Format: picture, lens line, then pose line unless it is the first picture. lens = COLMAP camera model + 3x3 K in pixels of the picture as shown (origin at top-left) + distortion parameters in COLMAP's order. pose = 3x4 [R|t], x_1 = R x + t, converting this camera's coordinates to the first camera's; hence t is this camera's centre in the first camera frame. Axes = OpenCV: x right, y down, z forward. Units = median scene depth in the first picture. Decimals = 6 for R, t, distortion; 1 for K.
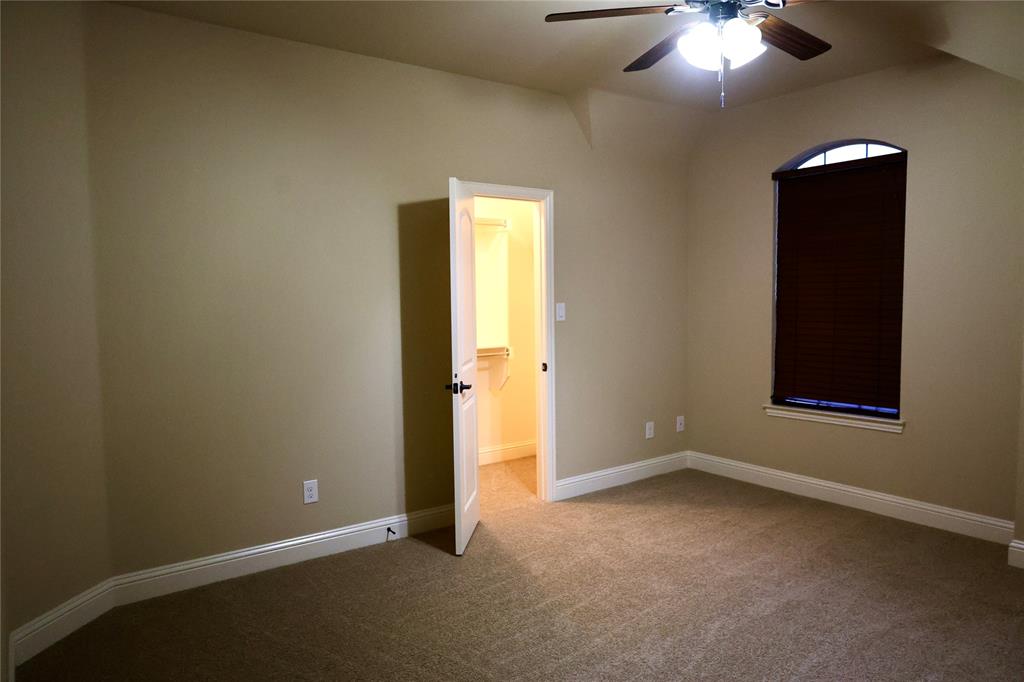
lens RADIAL K [[686.3, 0, 511.6], [0, 686.3, 339.5], [0, 0, 1]] dist [-0.023364, -0.000408]
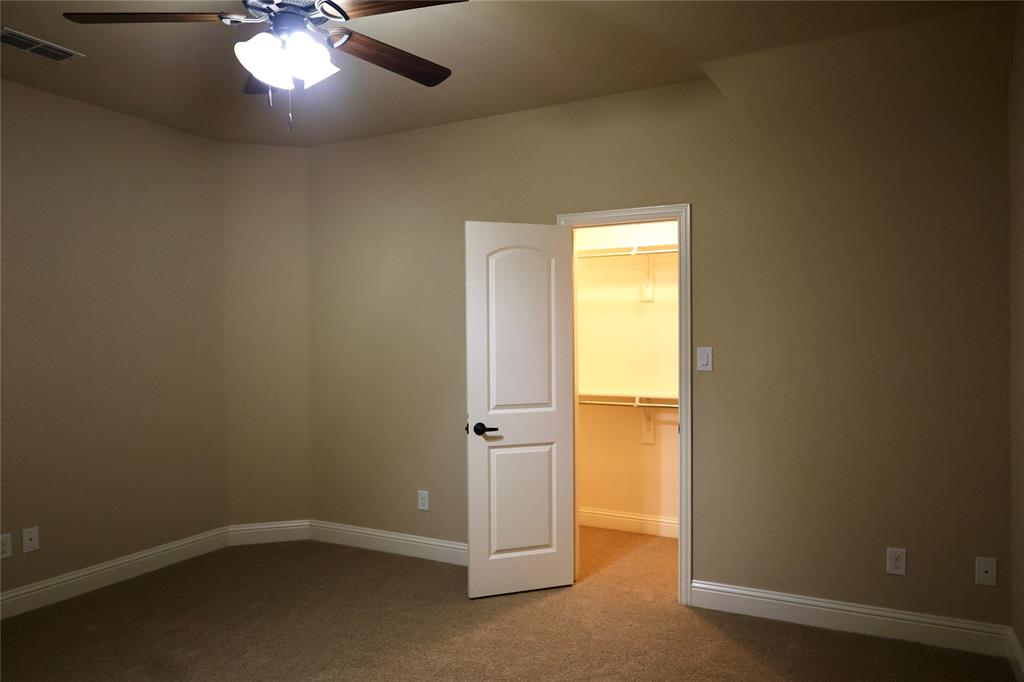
lens RADIAL K [[696.4, 0, 511.6], [0, 696.4, 334.0], [0, 0, 1]] dist [-0.009397, 0.005572]
pose [[0.455928, 0.016486, -0.889864, 0.679491], [-0.059951, 0.998126, -0.012225, -0.046616], [0.887995, 0.058922, 0.456062, 0.465210]]
